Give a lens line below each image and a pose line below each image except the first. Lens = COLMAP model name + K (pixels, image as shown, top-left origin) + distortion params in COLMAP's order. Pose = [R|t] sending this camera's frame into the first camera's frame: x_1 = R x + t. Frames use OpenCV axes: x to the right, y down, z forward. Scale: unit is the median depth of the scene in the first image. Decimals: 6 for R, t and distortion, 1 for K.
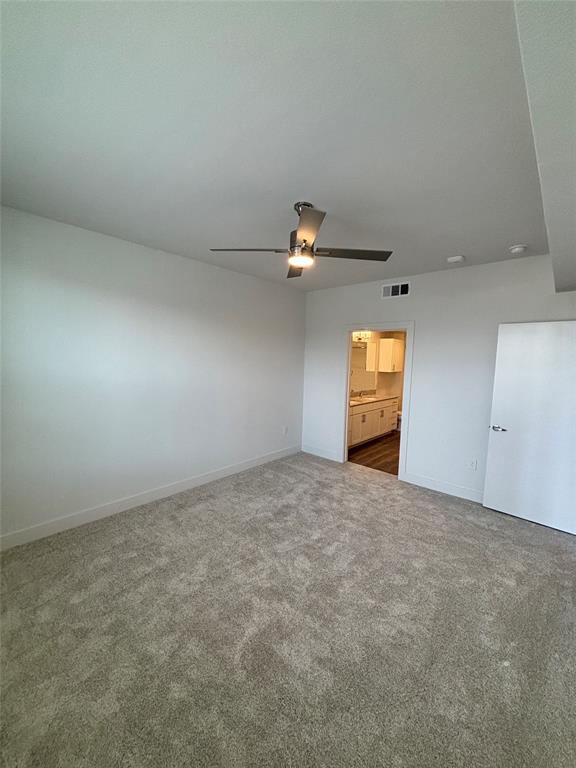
lens RADIAL K [[307.8, 0, 289.2], [0, 307.8, 384.4], [0, 0, 1]] dist [0.000651, -0.000199]
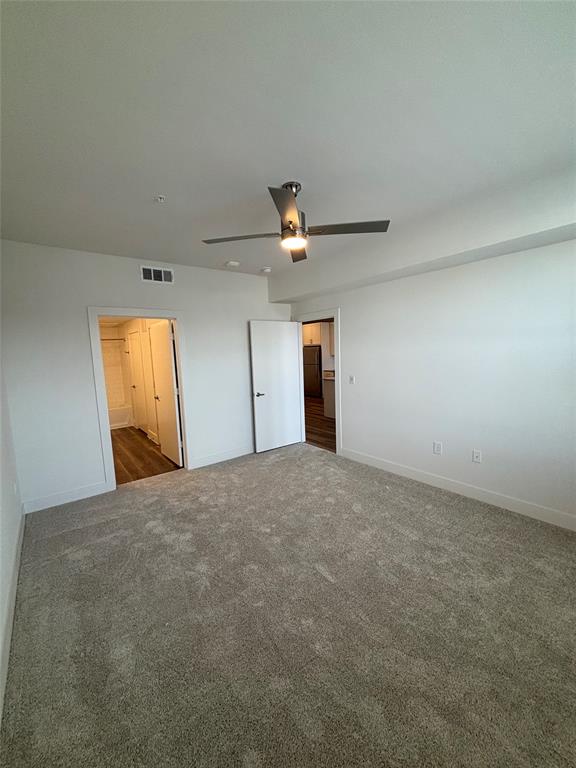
lens RADIAL K [[307.8, 0, 289.2], [0, 307.8, 384.4], [0, 0, 1]] dist [0.000651, -0.000199]
pose [[0.167479, -0.141340, 0.975692, -0.561145], [0.128930, 0.984310, 0.120458, -0.045400], [-0.977409, 0.105622, 0.183074, 0.503957]]
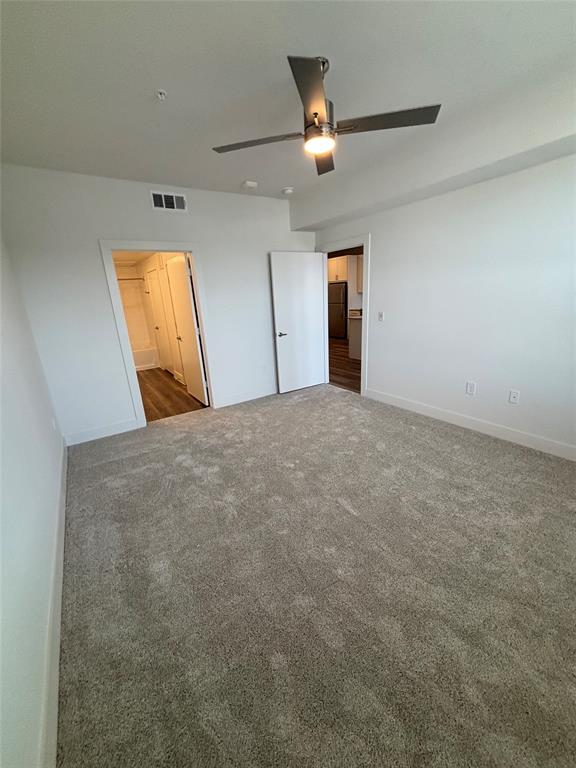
lens RADIAL K [[307.9, 0, 289.5], [0, 307.9, 384.2], [0, 0, 1]] dist [-0.000963, 0.000291]
pose [[0.237531, -0.316547, 0.918356, -0.532095], [0.147369, 0.946213, 0.288033, -0.027616], [-0.960136, 0.066920, 0.271404, 0.512104]]
